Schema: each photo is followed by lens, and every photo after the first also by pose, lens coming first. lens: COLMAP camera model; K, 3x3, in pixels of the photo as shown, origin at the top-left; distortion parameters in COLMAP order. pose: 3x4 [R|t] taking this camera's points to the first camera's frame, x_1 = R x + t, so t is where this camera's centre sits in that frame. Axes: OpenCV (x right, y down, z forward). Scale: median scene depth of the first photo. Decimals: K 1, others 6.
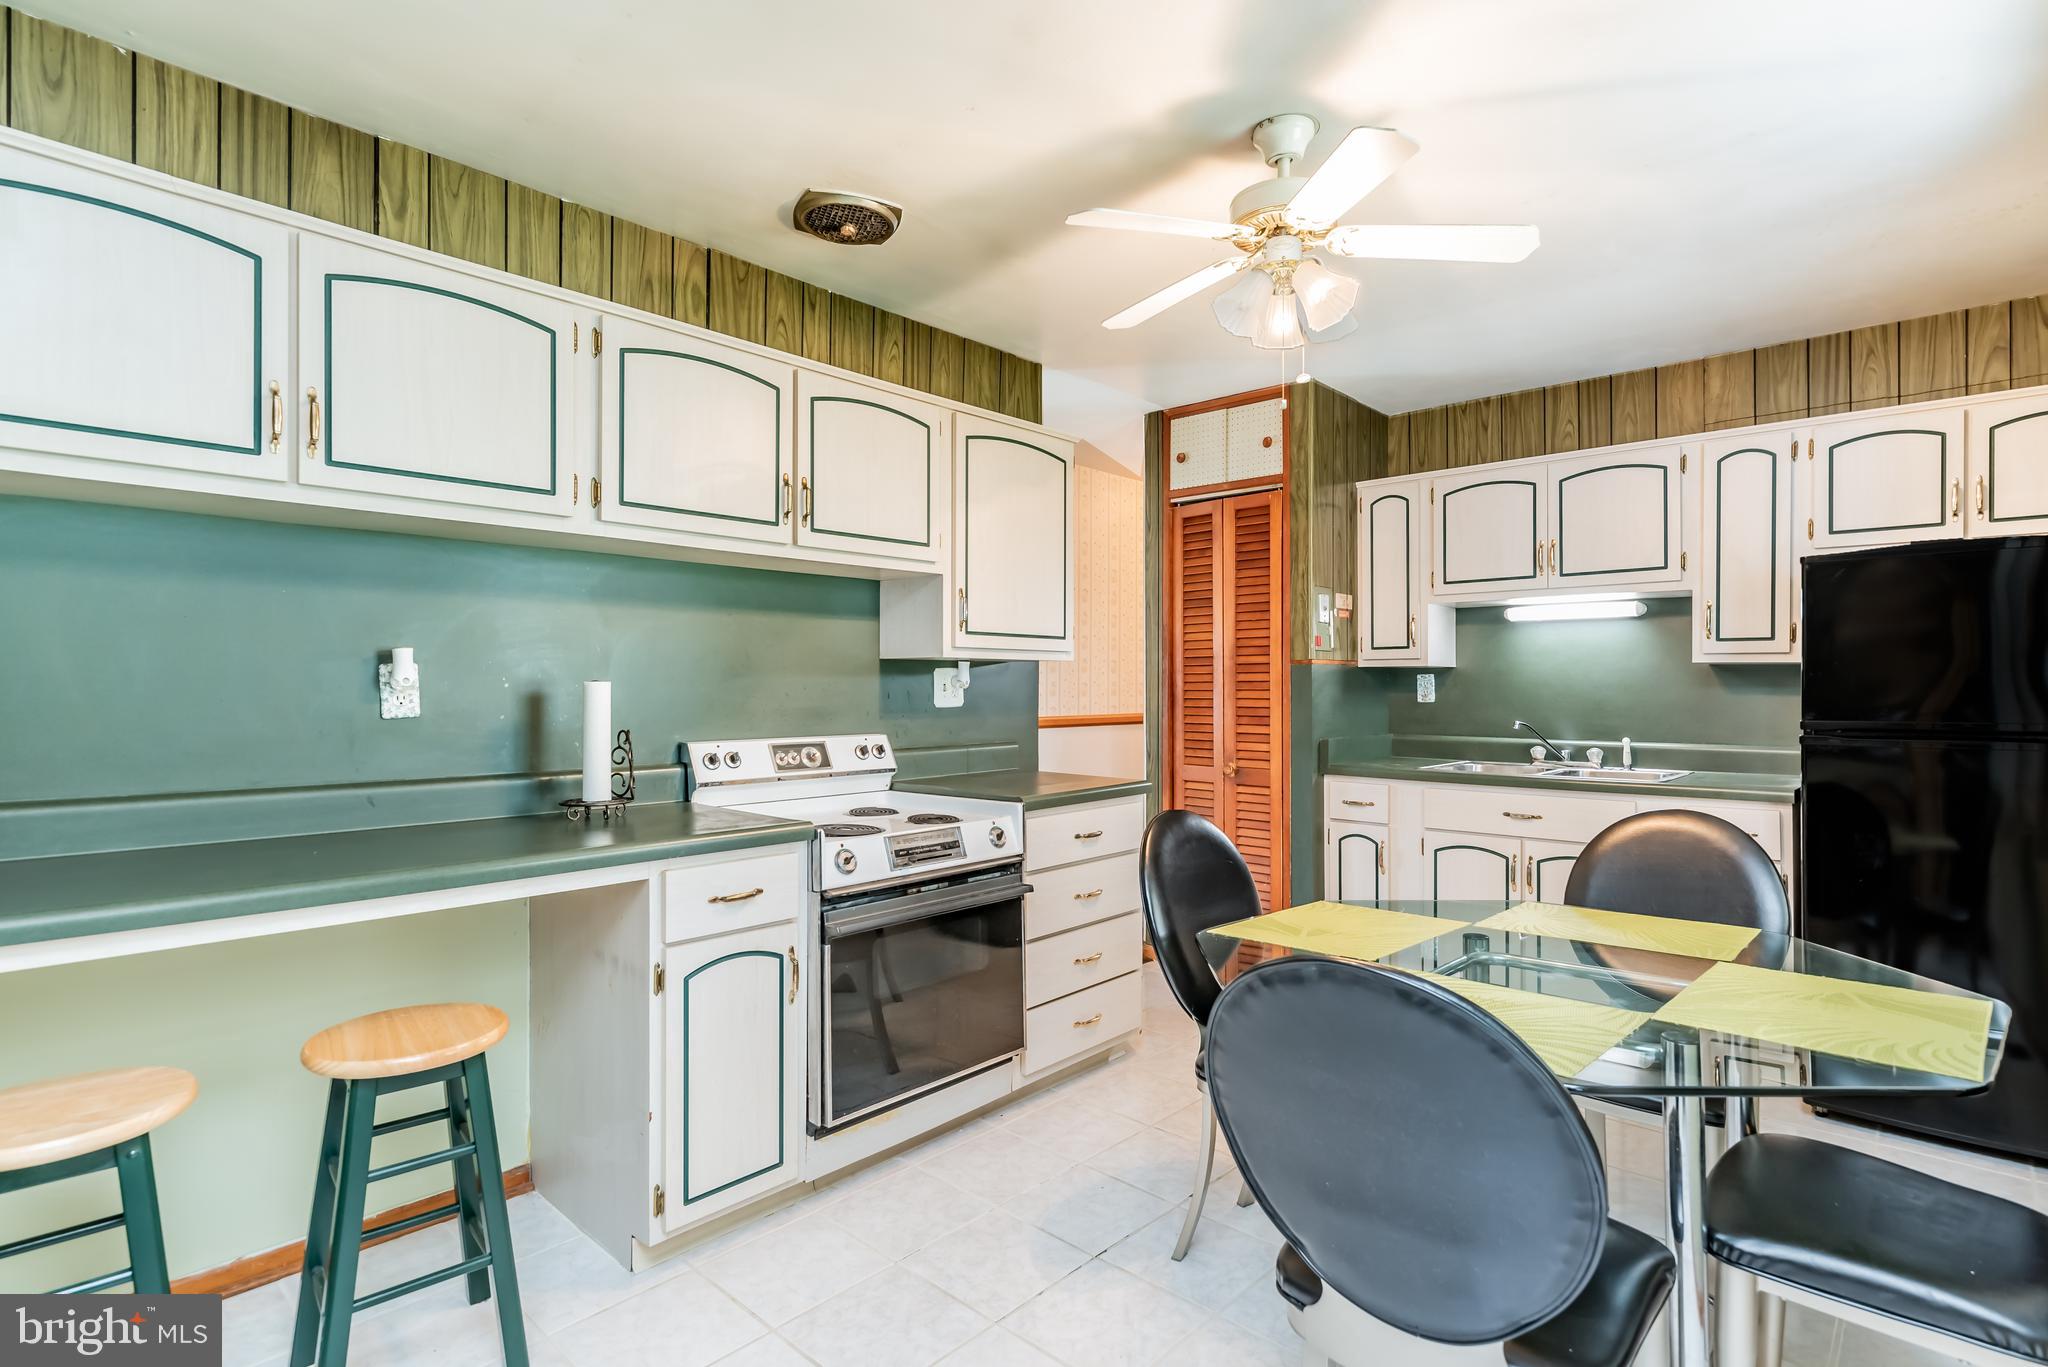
lens RADIAL K [[1014.9, 0, 1027.4], [0, 1014.9, 685.9], [0, 0, 1]] dist [0.006065, -0.000186]
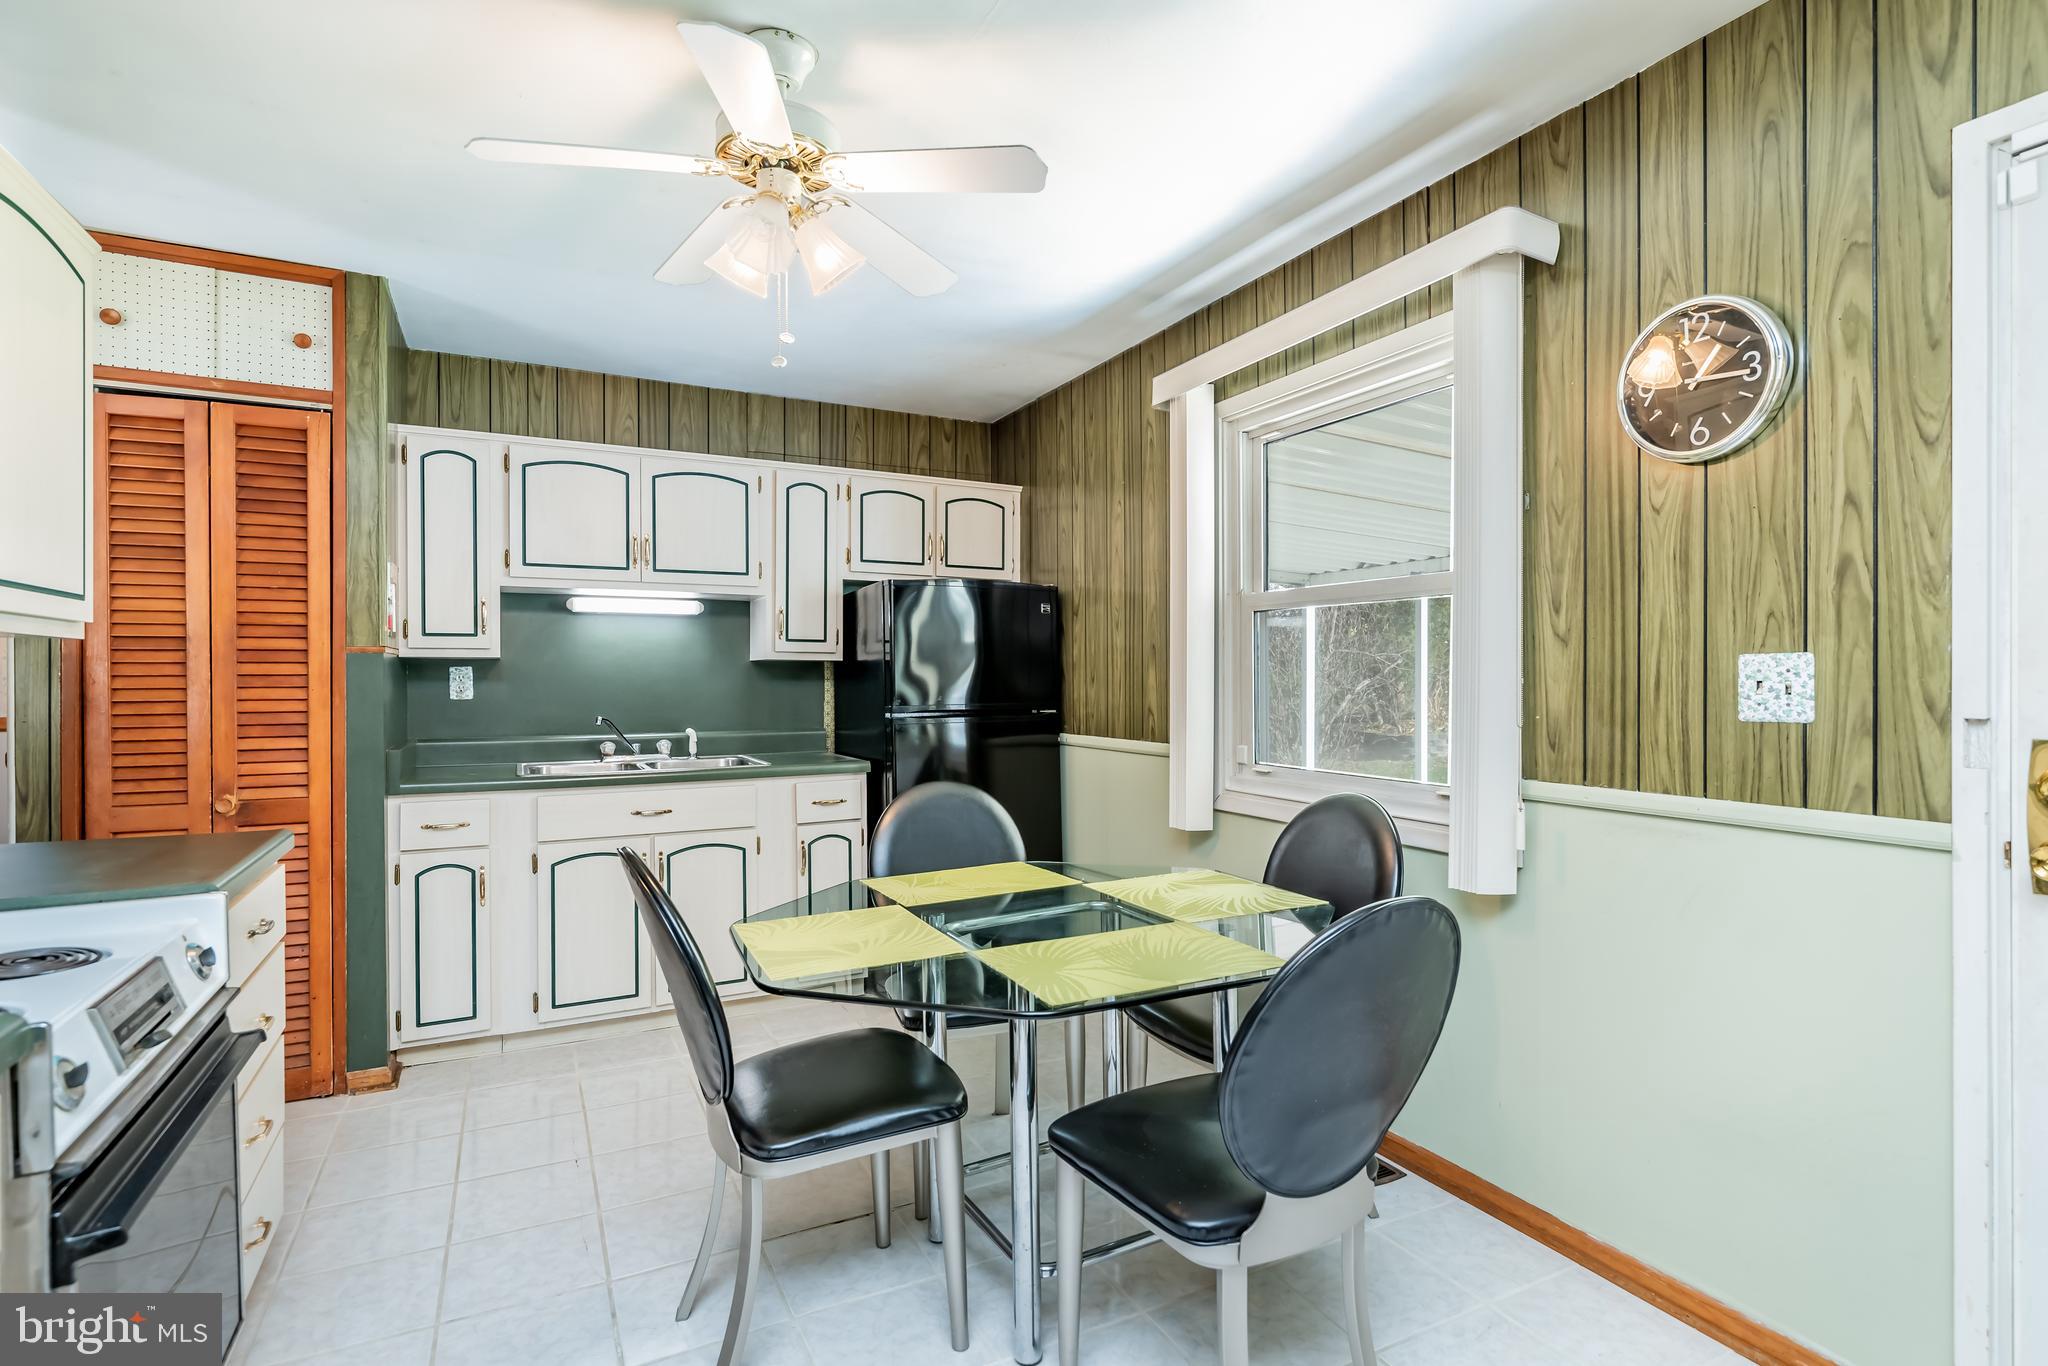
lens RADIAL K [[1014.9, 0, 1029.7], [0, 1014.9, 680.5], [0, 0, 1]] dist [0.006065, -0.000186]
pose [[0.345501, -0.005974, 0.938399, -0.265630], [-0.001208, 0.999976, 0.006811, -0.006200], [-0.938417, -0.003487, 0.345486, 0.274844]]
